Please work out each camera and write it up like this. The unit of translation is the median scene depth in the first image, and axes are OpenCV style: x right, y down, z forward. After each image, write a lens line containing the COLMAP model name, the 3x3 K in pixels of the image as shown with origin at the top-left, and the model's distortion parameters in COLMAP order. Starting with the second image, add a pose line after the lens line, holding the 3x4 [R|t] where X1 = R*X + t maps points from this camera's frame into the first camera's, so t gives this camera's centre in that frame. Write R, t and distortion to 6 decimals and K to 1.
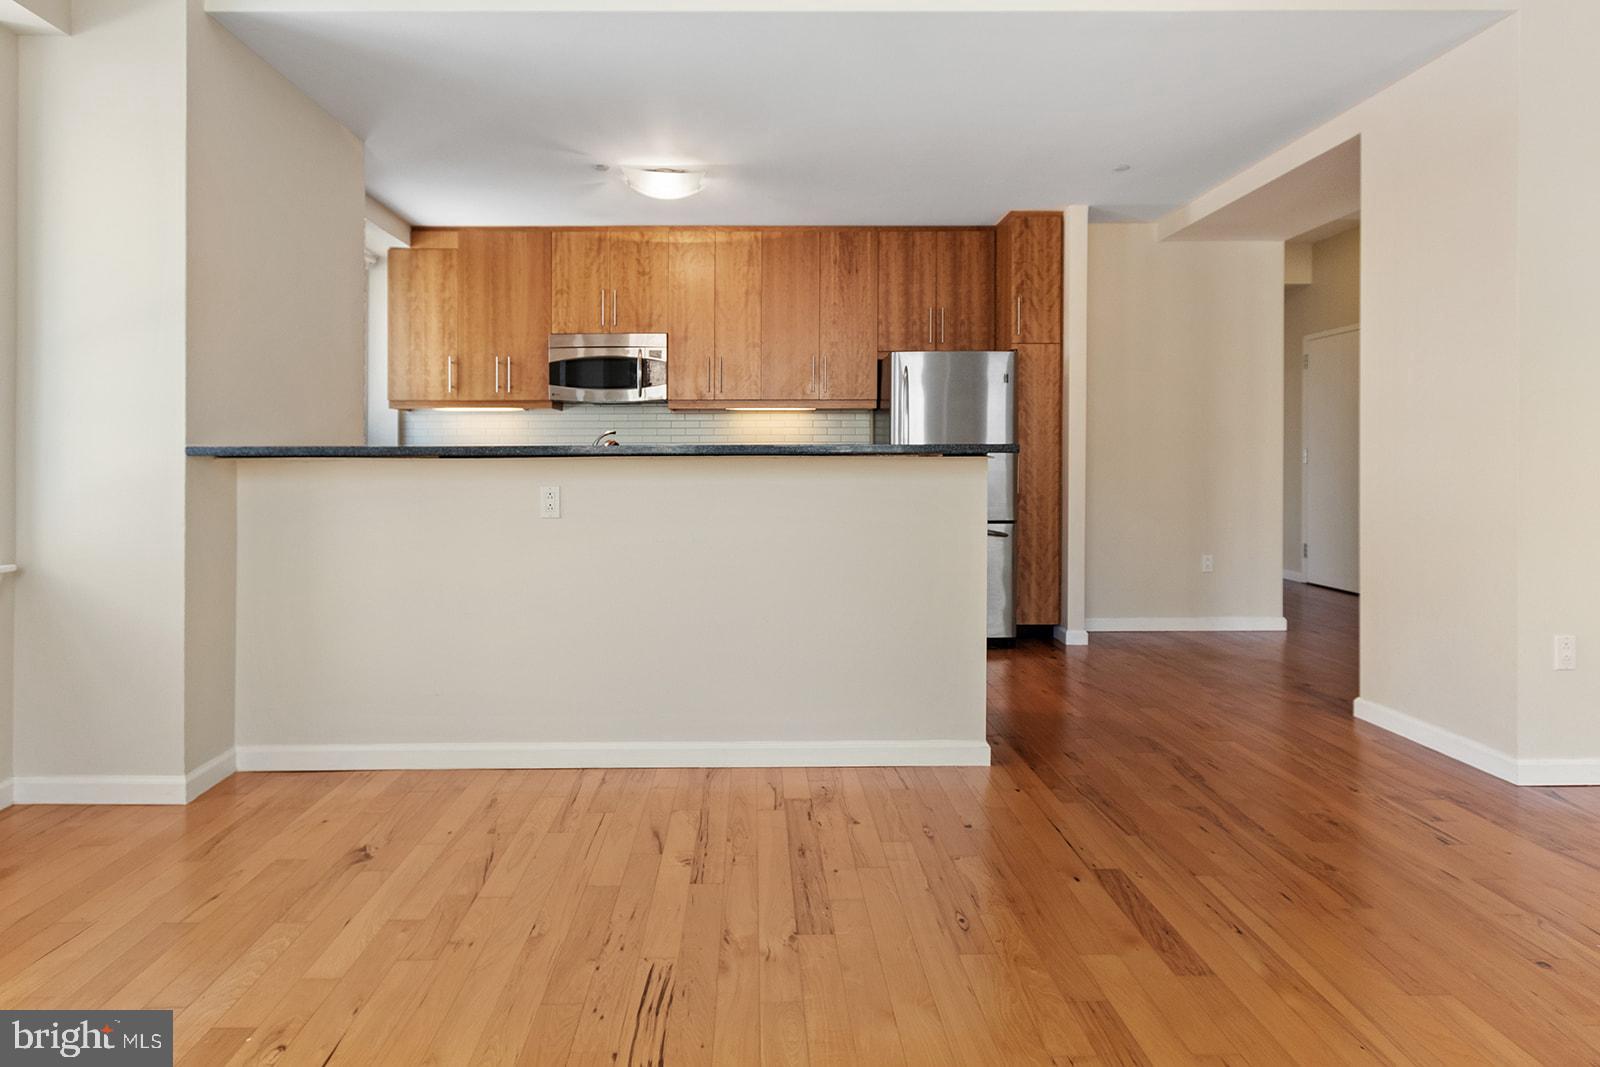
lens RADIAL K [[807.9, 0, 741.4], [0, 807.9, 461.5], [0, 0, 1]] dist [0.004079, -0.000057]
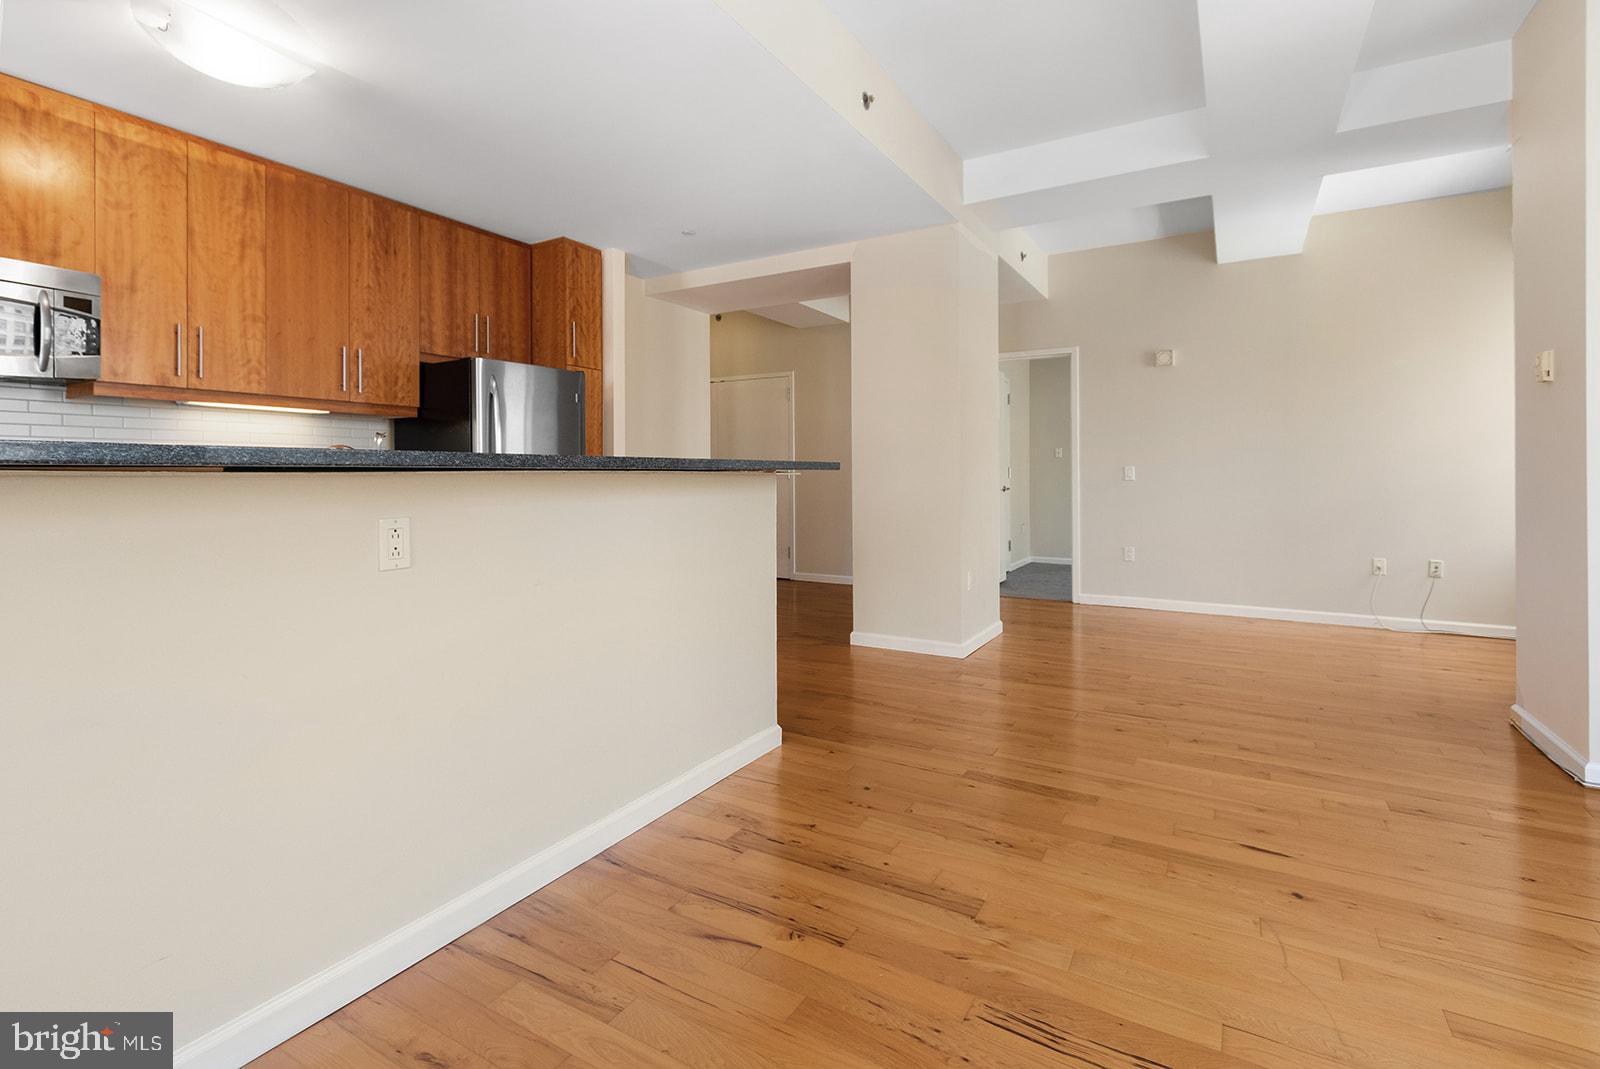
lens RADIAL K [[733.0, 0, 802.0], [0, 733.0, 482.0], [0, 0, 1]] dist [0.004589, -0.000029]
pose [[0.512280, -0.006924, 0.858791, -0.302047], [0.003026, 0.999976, 0.006258, 0.000155], [-0.858813, -0.000607, 0.512288, 0.239724]]
